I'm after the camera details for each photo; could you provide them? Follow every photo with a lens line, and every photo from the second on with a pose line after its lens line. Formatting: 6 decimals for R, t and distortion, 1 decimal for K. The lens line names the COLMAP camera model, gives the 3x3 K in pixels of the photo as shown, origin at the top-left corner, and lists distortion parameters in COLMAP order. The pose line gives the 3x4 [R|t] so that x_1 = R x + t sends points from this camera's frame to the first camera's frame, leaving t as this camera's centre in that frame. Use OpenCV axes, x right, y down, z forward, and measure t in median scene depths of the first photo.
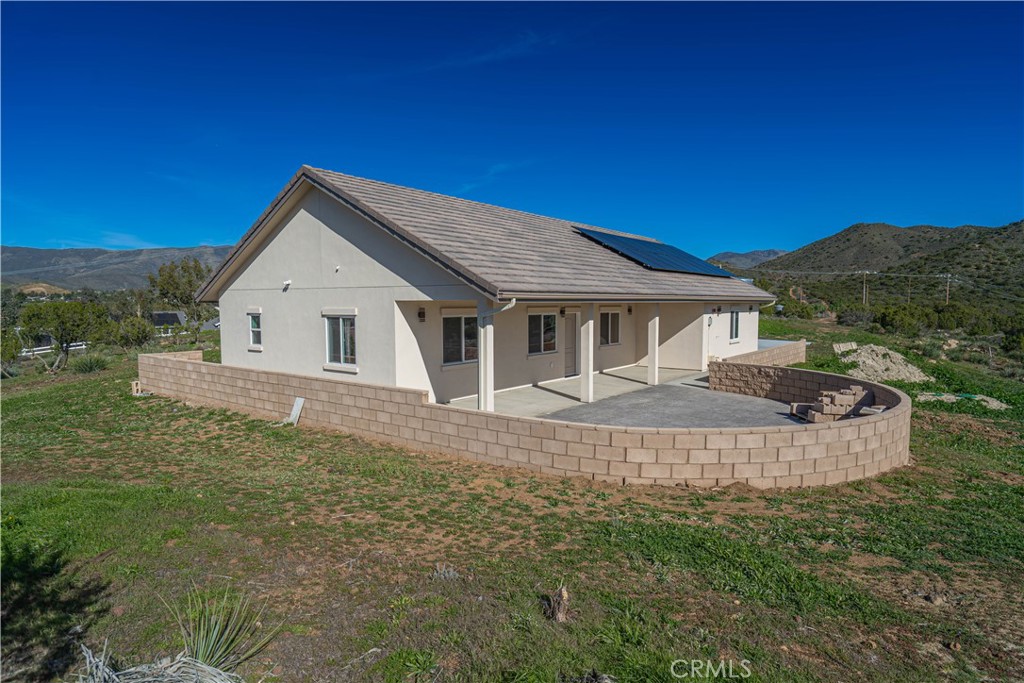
lens RADIAL K [[577.0, 0, 511.8], [0, 577.0, 336.5], [0, 0, 1]] dist [0.005263, 0.001927]
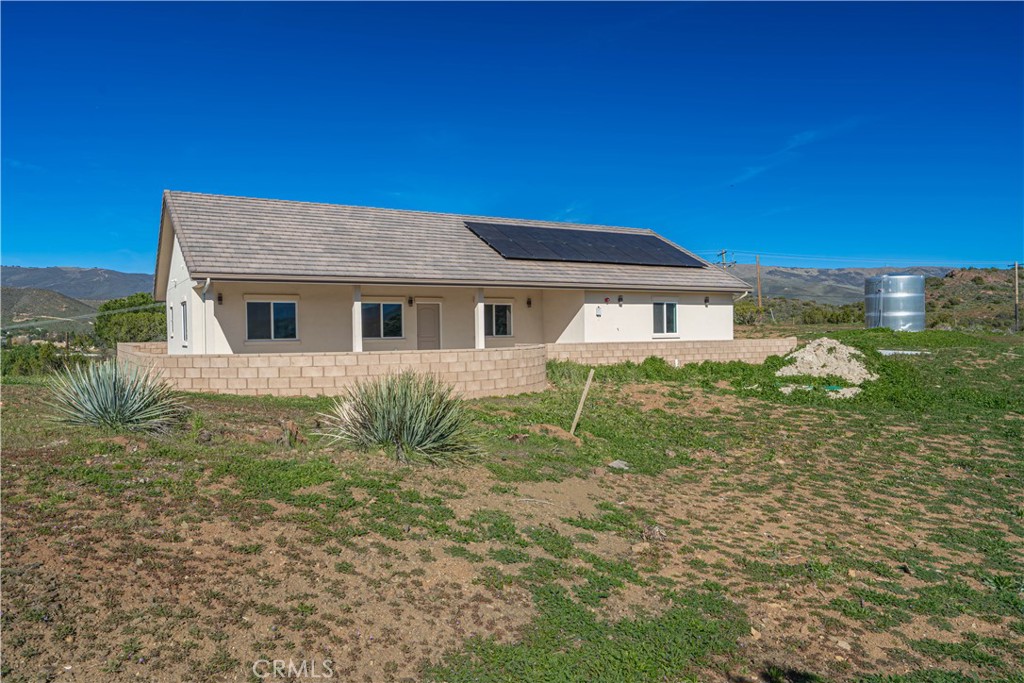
lens RADIAL K [[721.4, 0, 511.5], [0, 721.4, 343.7], [0, 0, 1]] dist [-0.010778, -0.000784]
pose [[0.924421, -0.006205, -0.381323, 0.778562], [-0.009897, 0.999141, -0.040252, 0.088756], [0.381245, 0.040983, 0.923565, -0.161055]]
